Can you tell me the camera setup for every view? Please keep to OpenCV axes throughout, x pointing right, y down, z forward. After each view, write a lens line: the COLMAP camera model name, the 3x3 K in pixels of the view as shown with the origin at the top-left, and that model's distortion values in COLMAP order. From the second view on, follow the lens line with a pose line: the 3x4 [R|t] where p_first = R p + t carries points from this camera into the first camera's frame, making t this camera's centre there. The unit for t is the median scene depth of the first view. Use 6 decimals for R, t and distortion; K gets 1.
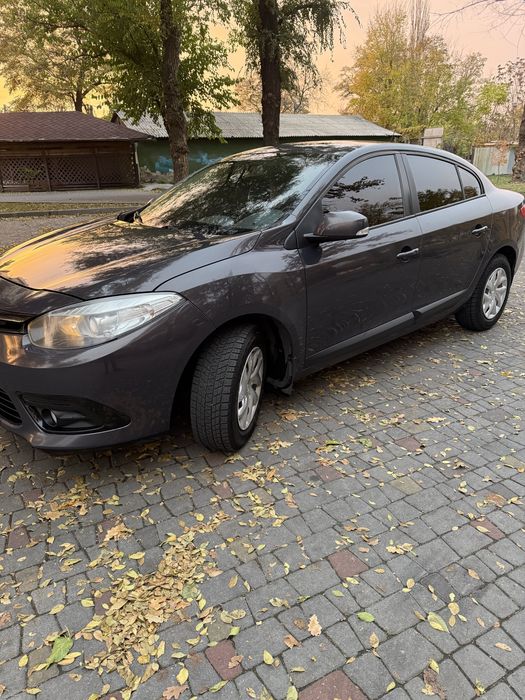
lens RADIAL K [[480.7, 0, 262.5], [0, 480.7, 350.0], [0, 0, 1]] dist [0.032144, -0.045247]
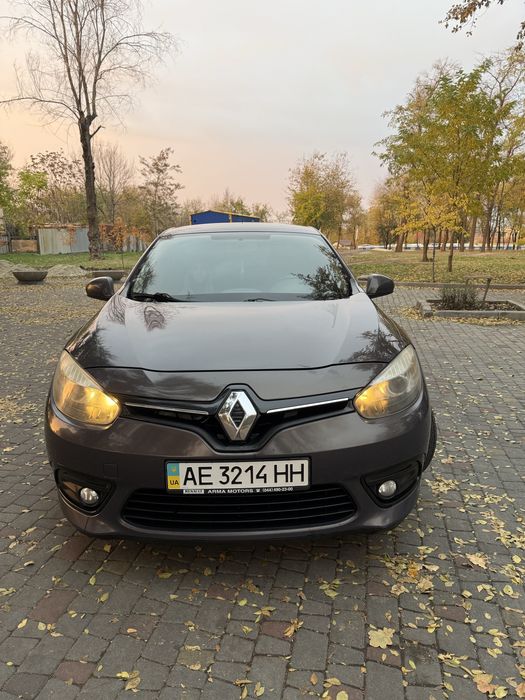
lens RADIAL K [[480.7, 0, 262.5], [0, 480.7, 350.0], [0, 0, 1]] dist [0.032144, -0.045247]
pose [[0.666615, -0.156024, 0.728890, -0.114347], [0.264751, 0.963650, -0.035855, -0.014494], [-0.696801, 0.216876, 0.683691, 0.041288]]
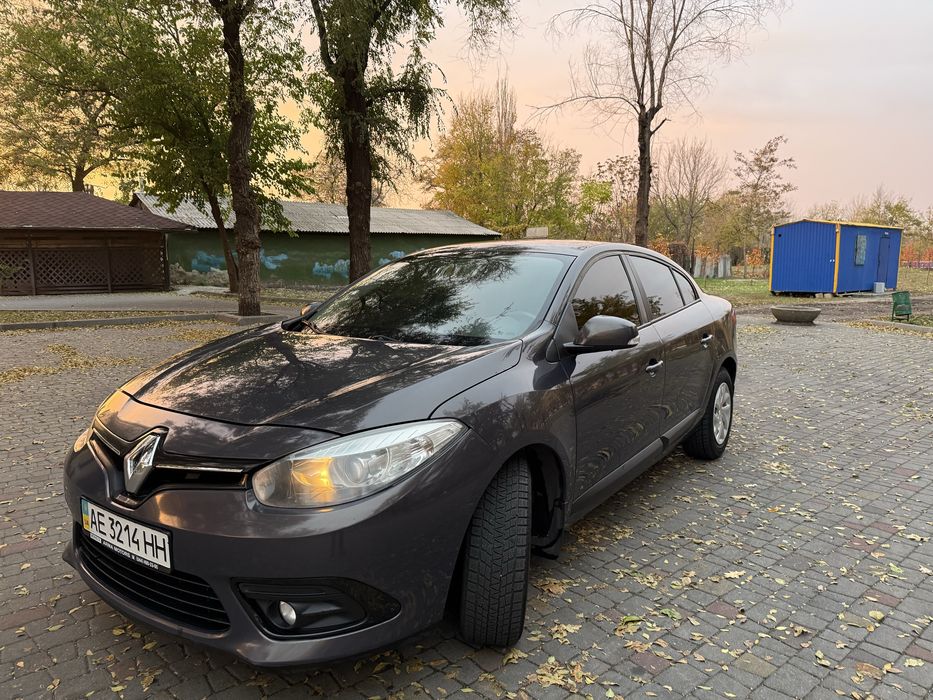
lens RADIAL K [[641.6, 0, 466.5], [0, 641.6, 350.0], [0, 0, 1]] dist [0.018829, -0.031875]
pose [[0.977224, -0.013155, 0.211800, -0.034081], [0.062178, 0.972022, -0.226510, 0.000082], [-0.202895, 0.234520, 0.950702, 0.002151]]
